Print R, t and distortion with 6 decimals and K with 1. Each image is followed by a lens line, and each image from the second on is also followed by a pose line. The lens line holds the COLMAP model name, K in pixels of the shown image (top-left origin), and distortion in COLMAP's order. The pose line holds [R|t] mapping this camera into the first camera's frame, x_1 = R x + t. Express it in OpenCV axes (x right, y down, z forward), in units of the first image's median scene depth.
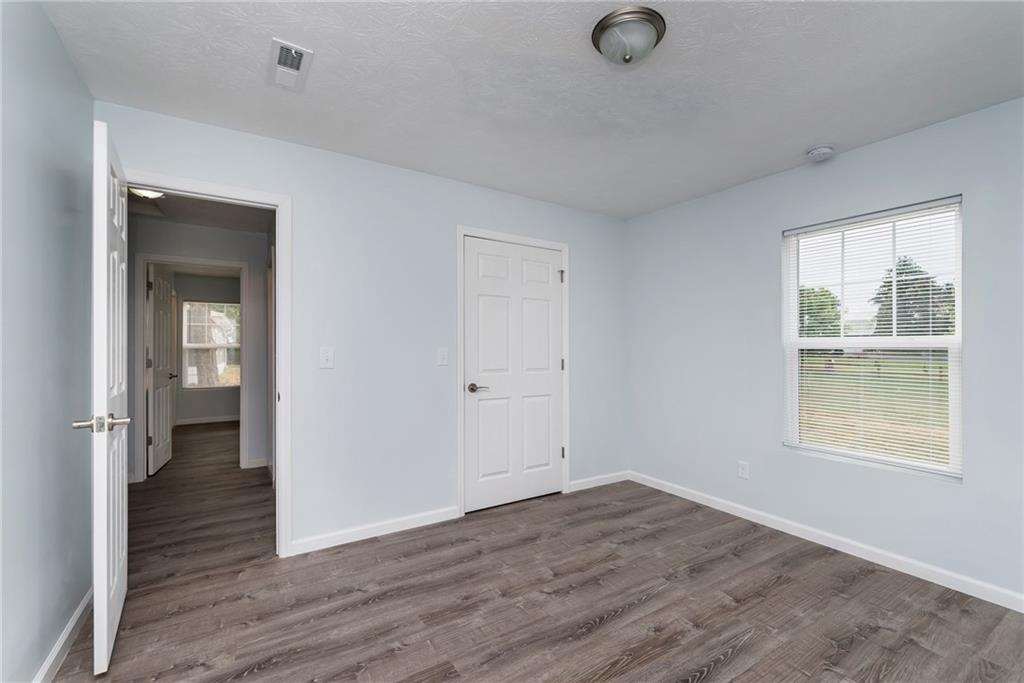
lens RADIAL K [[444.2, 0, 520.3], [0, 444.2, 341.8], [0, 0, 1]] dist [0.004676, 0.000852]
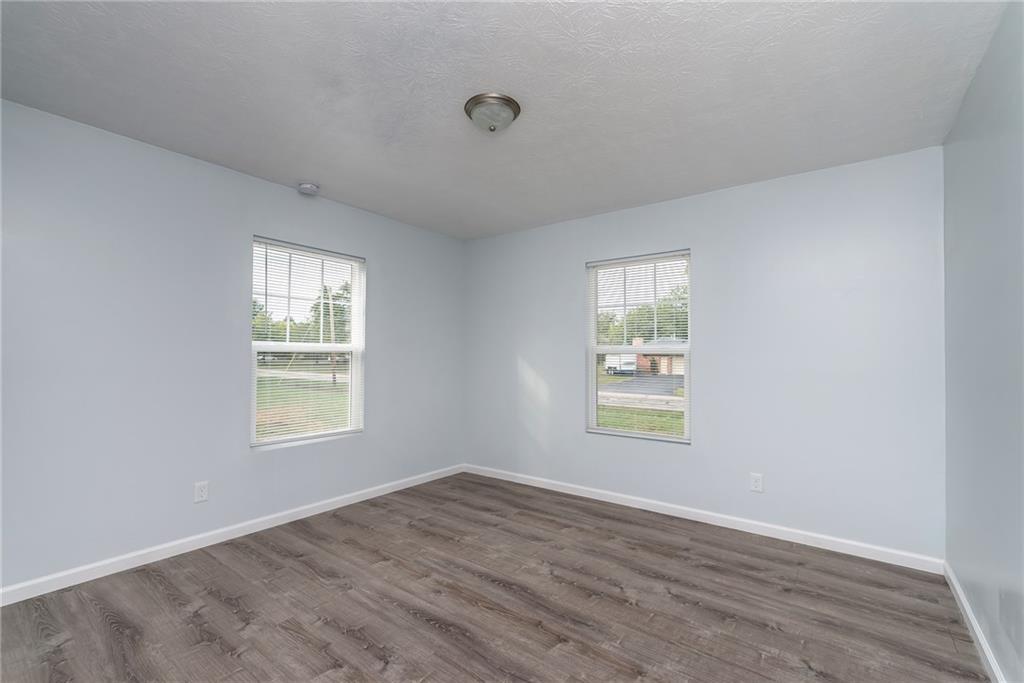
lens RADIAL K [[444.2, 0, 515.5], [0, 444.2, 345.3], [0, 0, 1]] dist [0.004676, 0.000852]
pose [[-0.339634, 0.014305, 0.940449, -0.688582], [-0.018110, 0.999600, -0.021745, 0.014739], [-0.940383, -0.024416, -0.339239, 0.962540]]
